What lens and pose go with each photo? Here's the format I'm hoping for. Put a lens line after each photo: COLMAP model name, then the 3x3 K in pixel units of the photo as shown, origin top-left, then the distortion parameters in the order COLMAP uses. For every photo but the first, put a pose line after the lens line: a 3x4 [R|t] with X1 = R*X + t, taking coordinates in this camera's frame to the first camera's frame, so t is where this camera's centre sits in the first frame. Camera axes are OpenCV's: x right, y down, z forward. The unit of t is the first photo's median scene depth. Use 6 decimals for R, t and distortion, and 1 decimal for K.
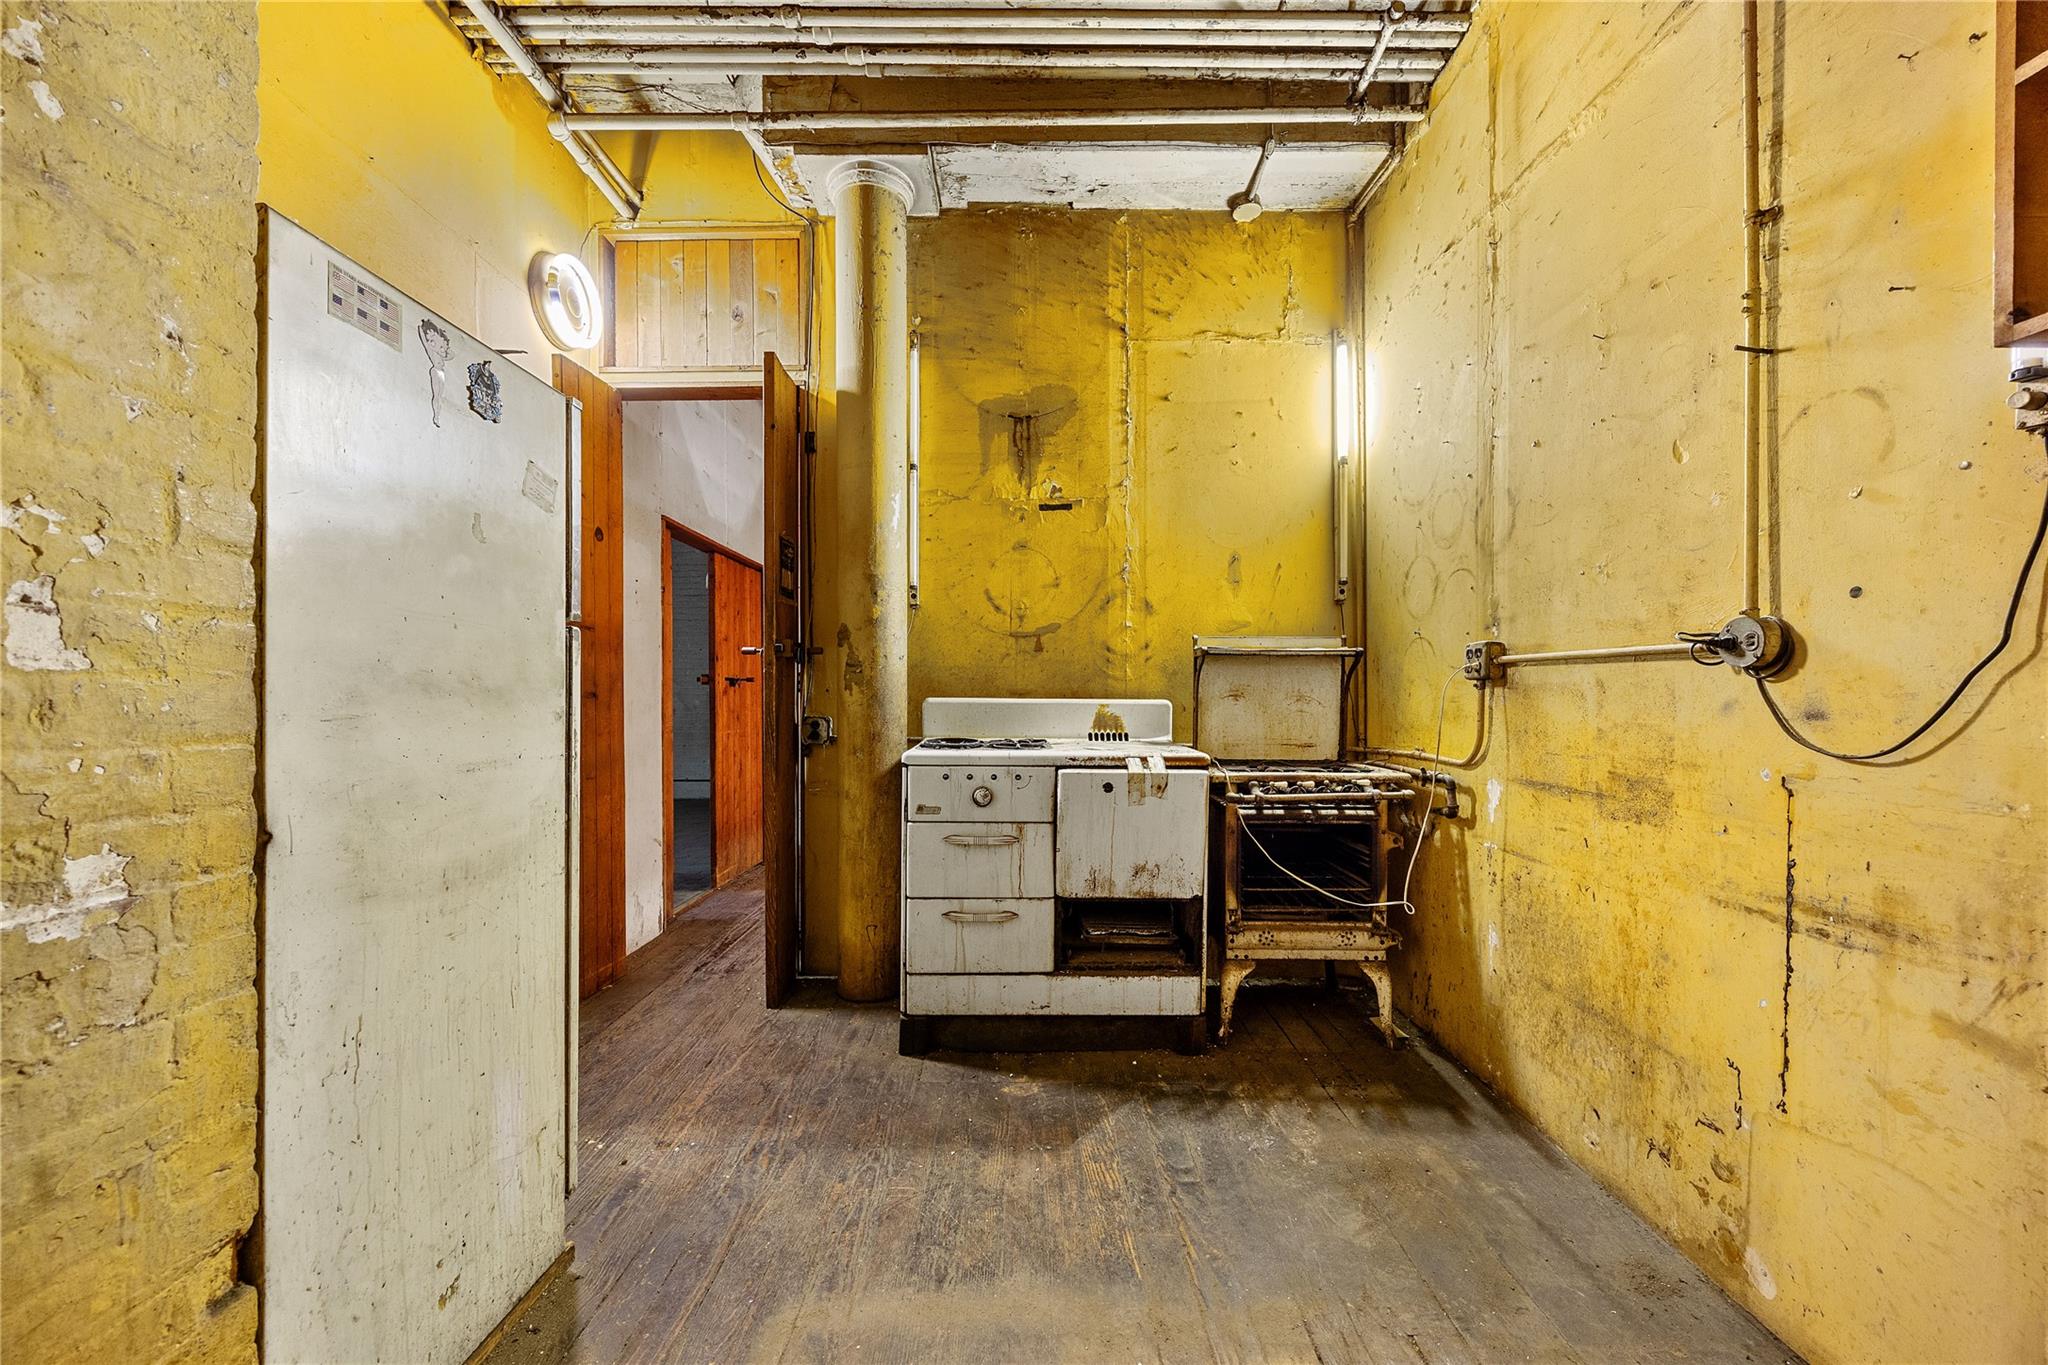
lens RADIAL K [[797.8, 0, 1021.2], [0, 797.8, 694.0], [0, 0, 1]] dist [-0.005721, 0.000627]
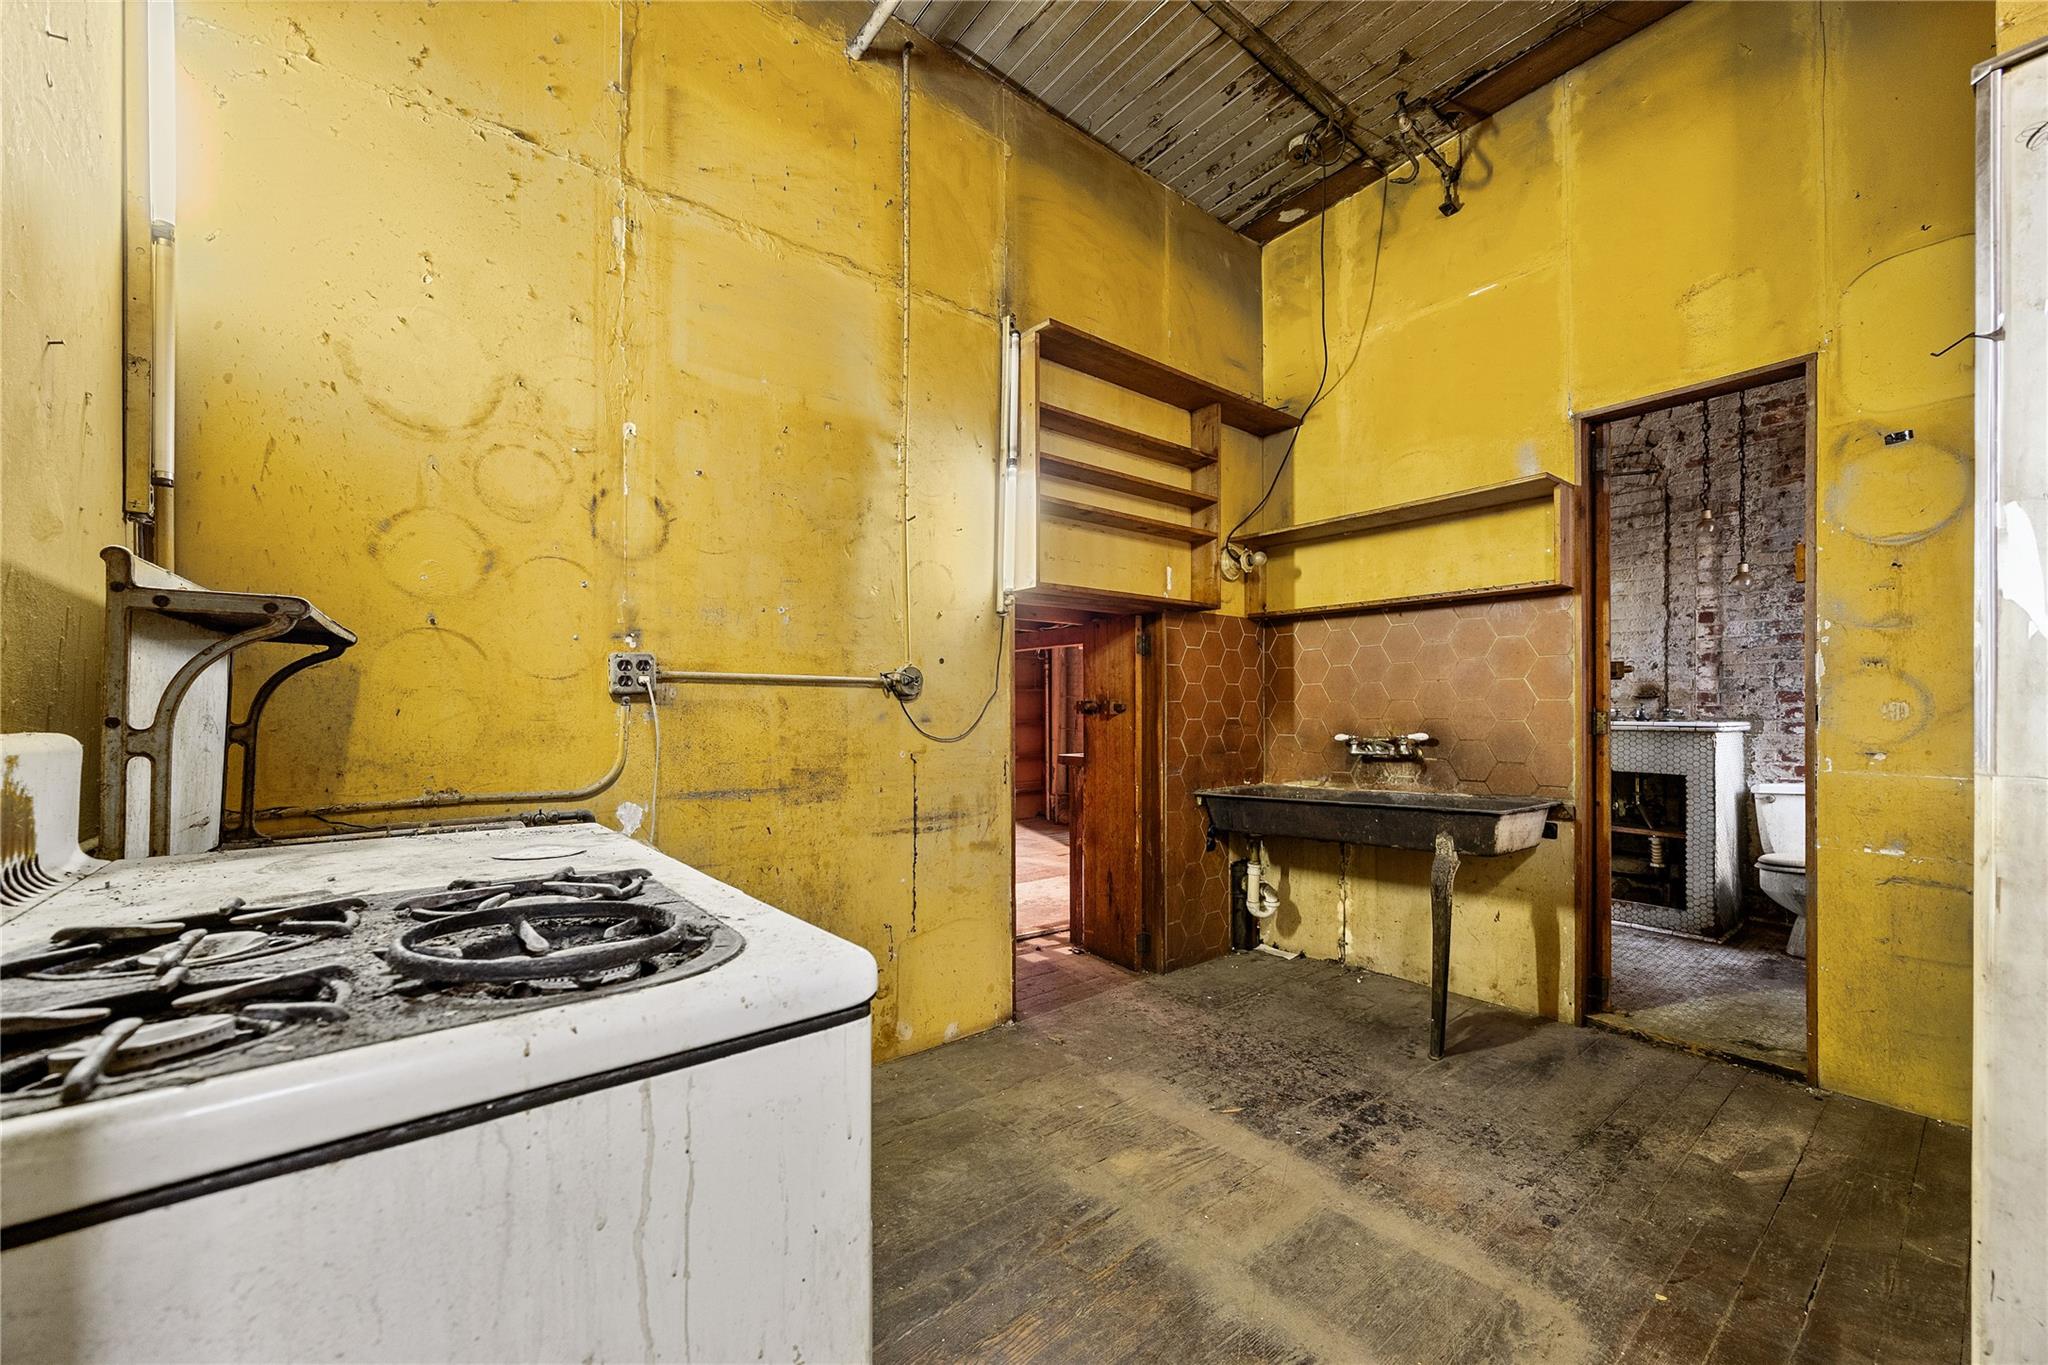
lens RADIAL K [[797.8, 0, 1013.2], [0, 797.8, 698.0], [0, 0, 1]] dist [-0.005721, 0.000627]
pose [[-0.624761, 0.003271, 0.780809, -0.556763], [-0.002281, 0.999979, -0.006015, -0.012952], [-0.780813, -0.005539, -0.624741, 1.684462]]
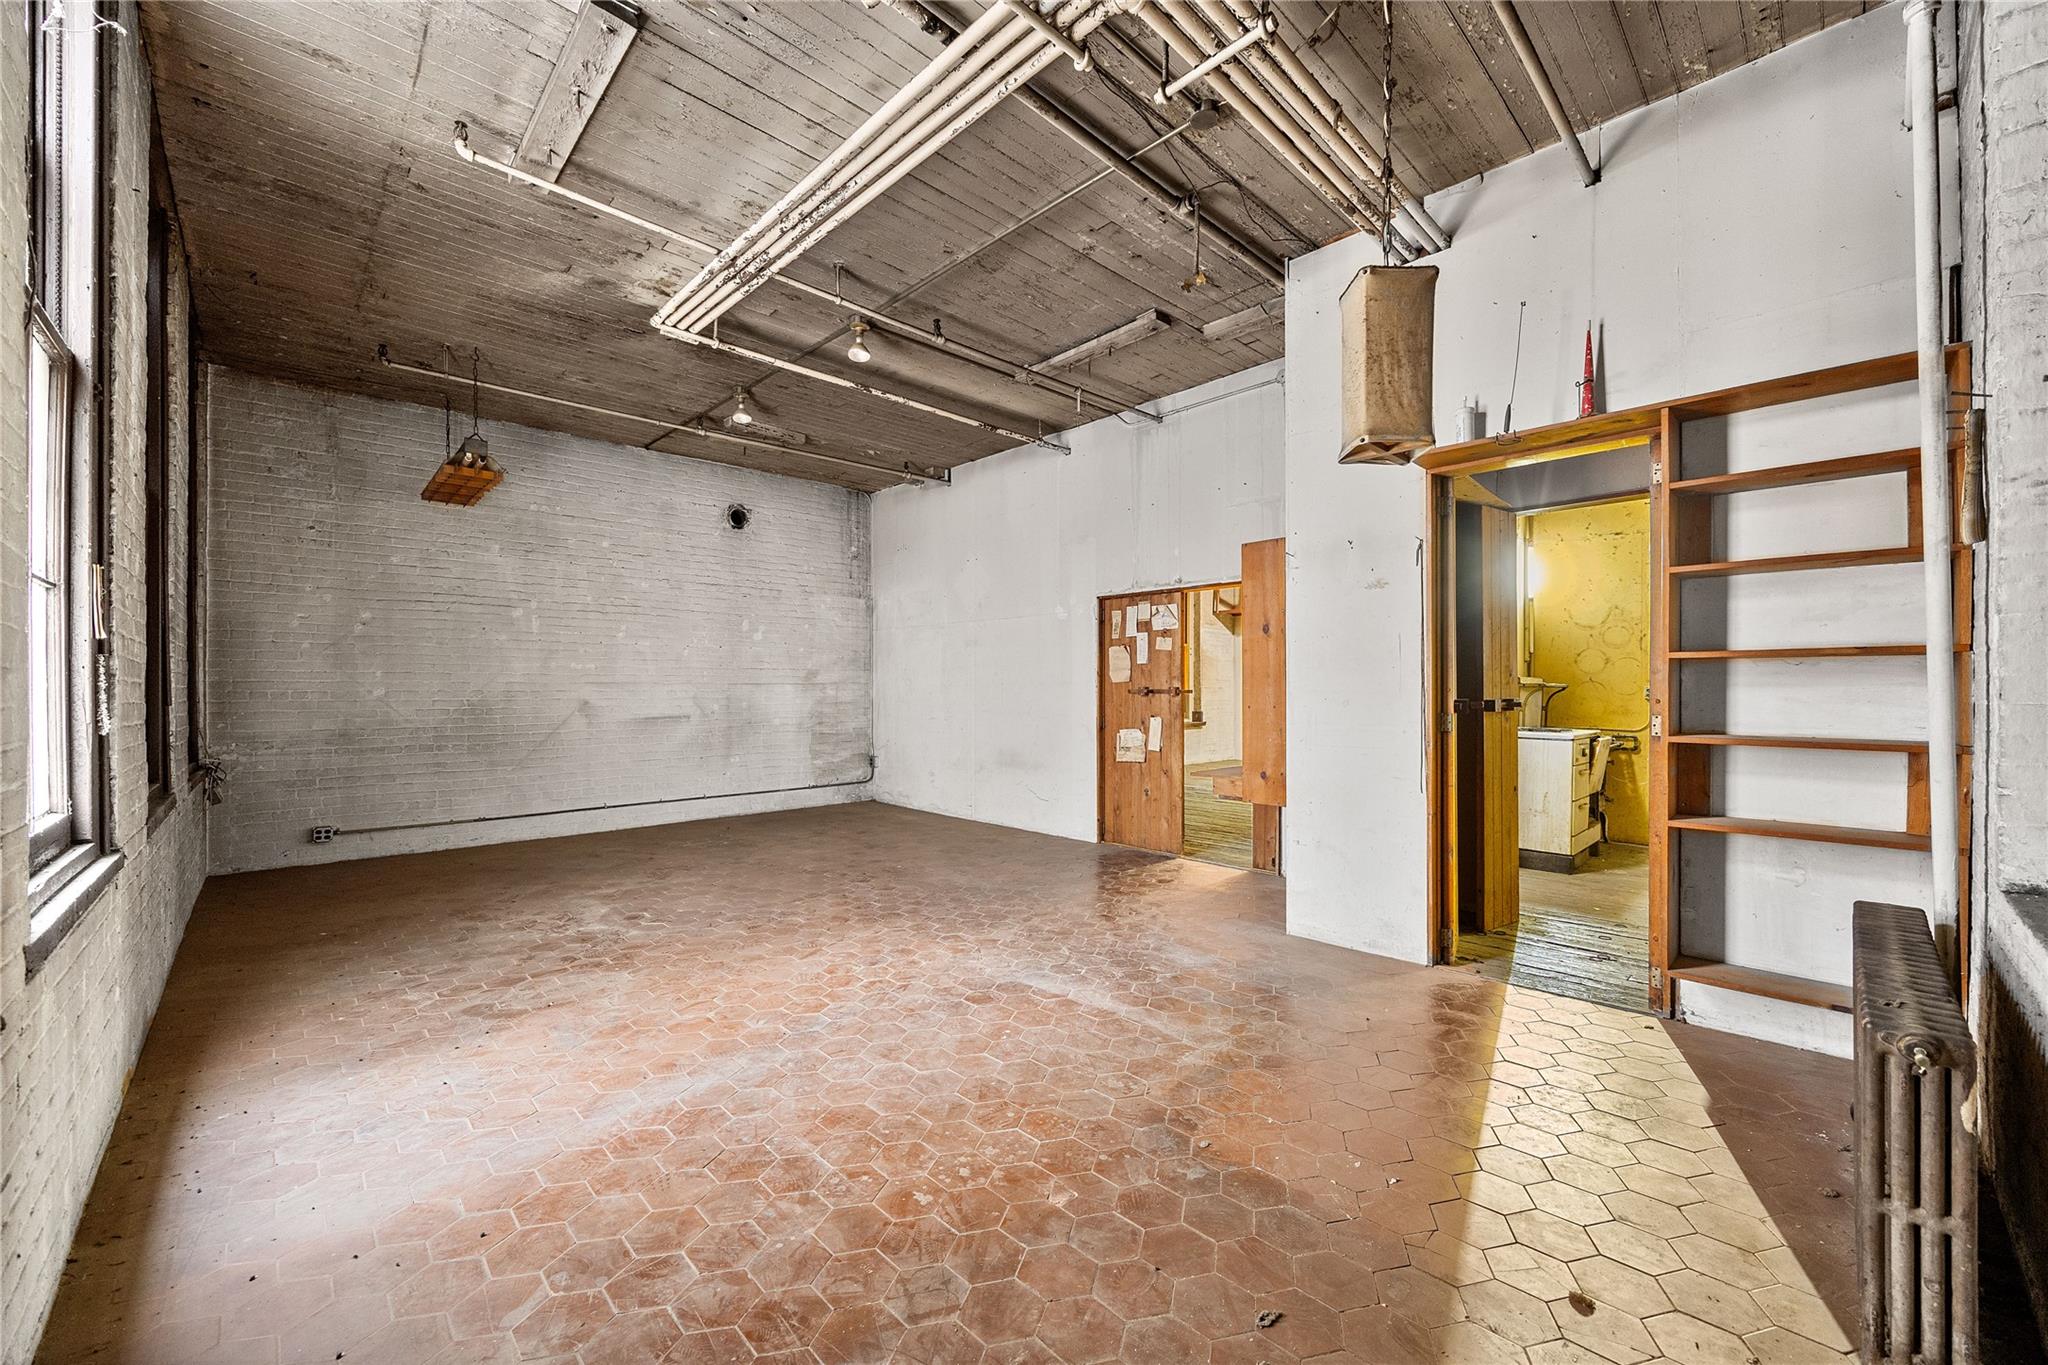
lens RADIAL K [[797.8, 0, 1023.9], [0, 797.8, 689.7], [0, 0, 1]] dist [-0.005721, 0.000627]
pose [[0.716770, 0.000694, 0.697309, -4.068922], [0.000527, 0.999999, -0.001537, -0.067164], [-0.697310, 0.001469, 0.716769, 0.739204]]
